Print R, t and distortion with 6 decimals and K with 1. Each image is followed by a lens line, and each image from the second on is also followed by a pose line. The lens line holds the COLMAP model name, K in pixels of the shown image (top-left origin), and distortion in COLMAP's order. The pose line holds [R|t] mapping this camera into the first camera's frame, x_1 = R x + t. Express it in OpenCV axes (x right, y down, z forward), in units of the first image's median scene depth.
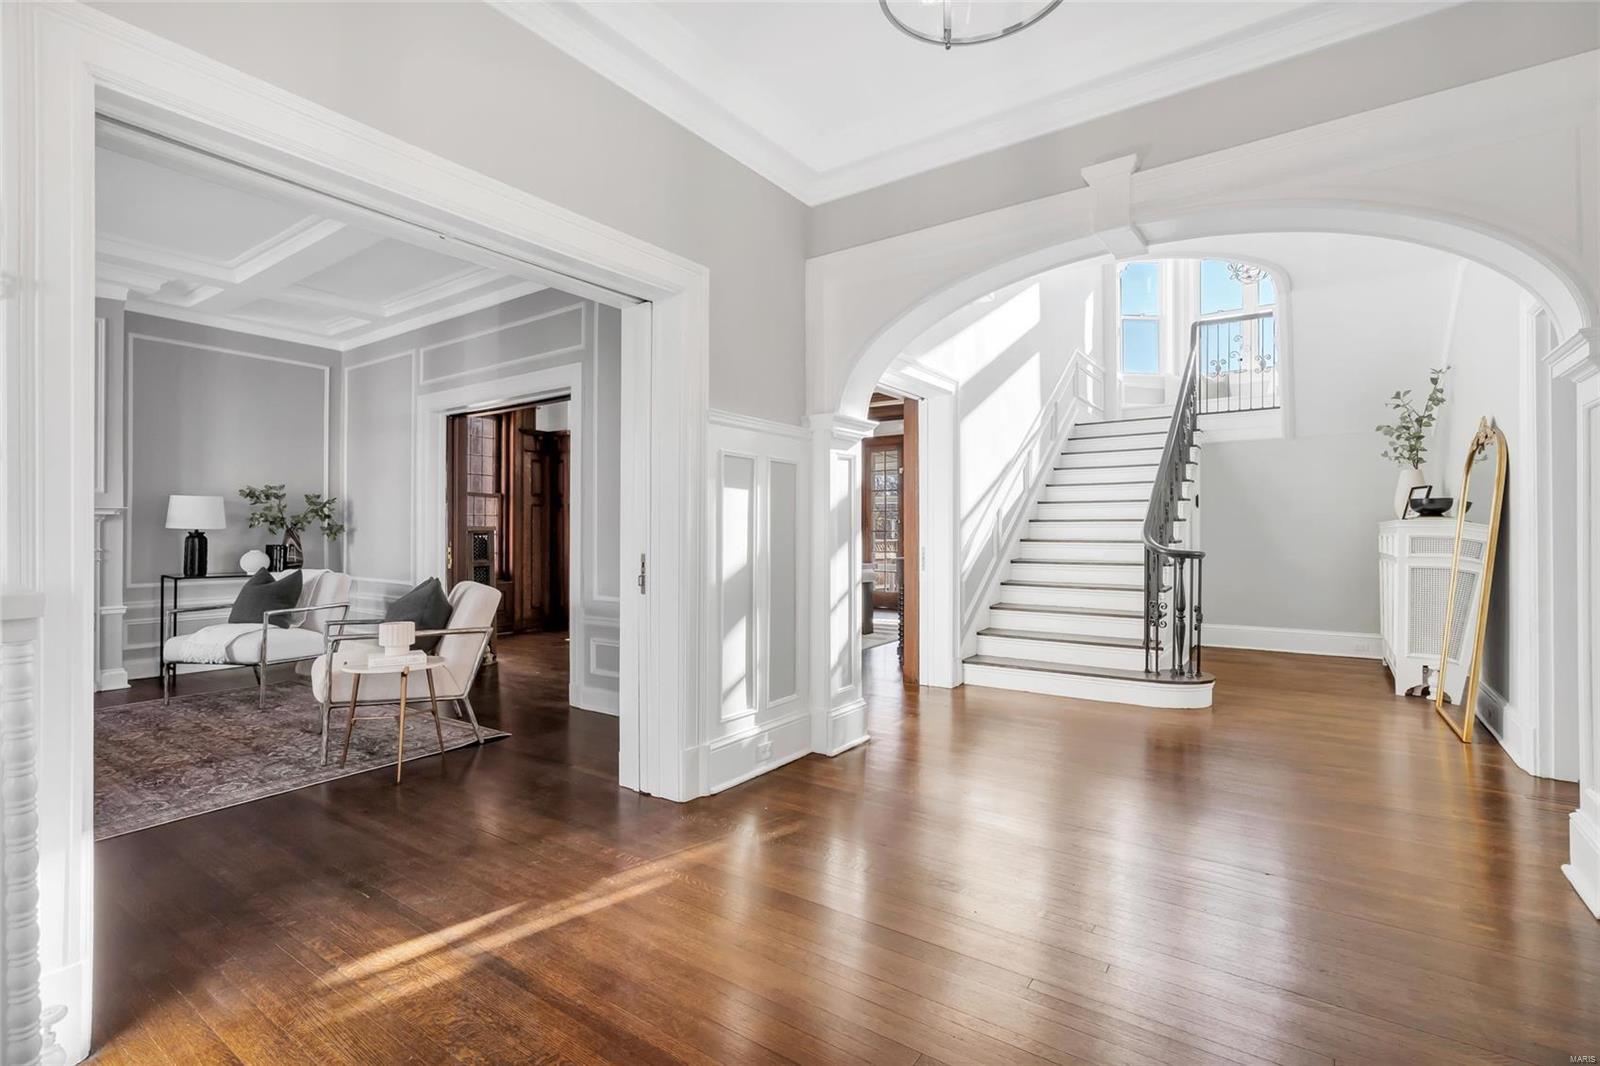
lens RADIAL K [[728.2, 0, 799.4], [0, 728.2, 530.8], [0, 0, 1]] dist [-0.003962, 0.001069]
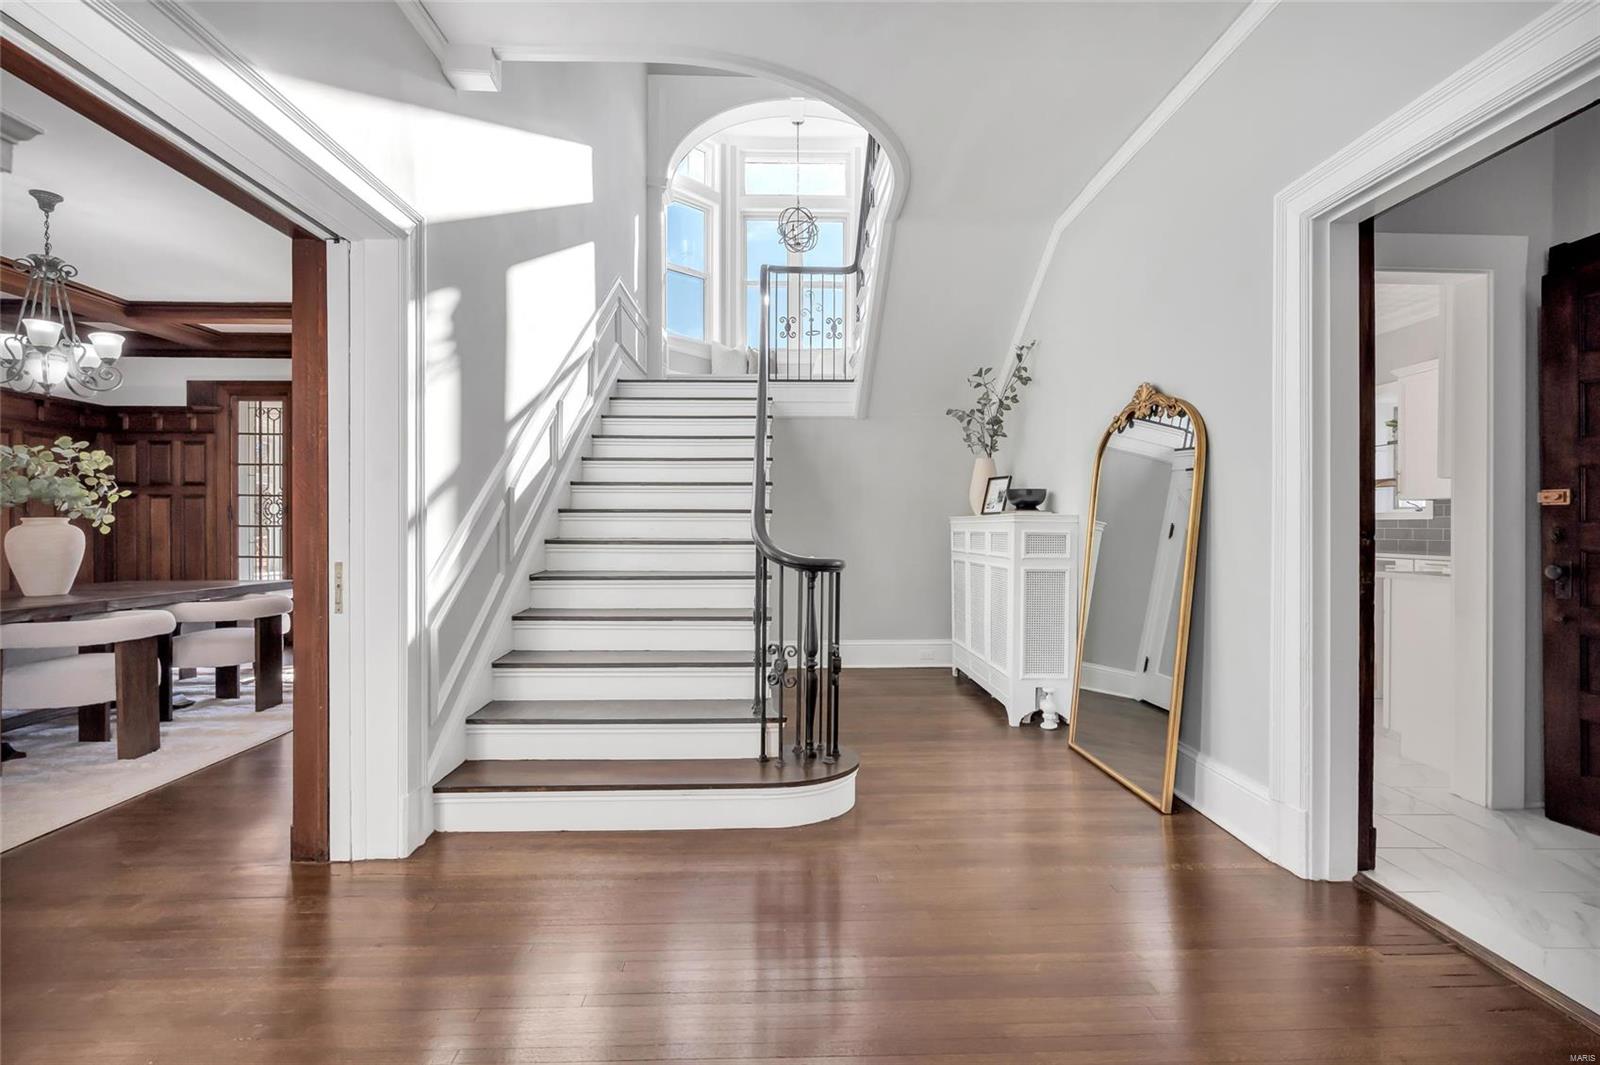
lens RADIAL K [[728.2, 0, 797.6], [0, 728.2, 530.0], [0, 0, 1]] dist [-0.003962, 0.001069]
pose [[0.799253, -0.002063, 0.600991, 0.124087], [-0.001276, 0.999986, 0.005129, -0.000037], [-0.600993, -0.004866, 0.799239, 0.452475]]
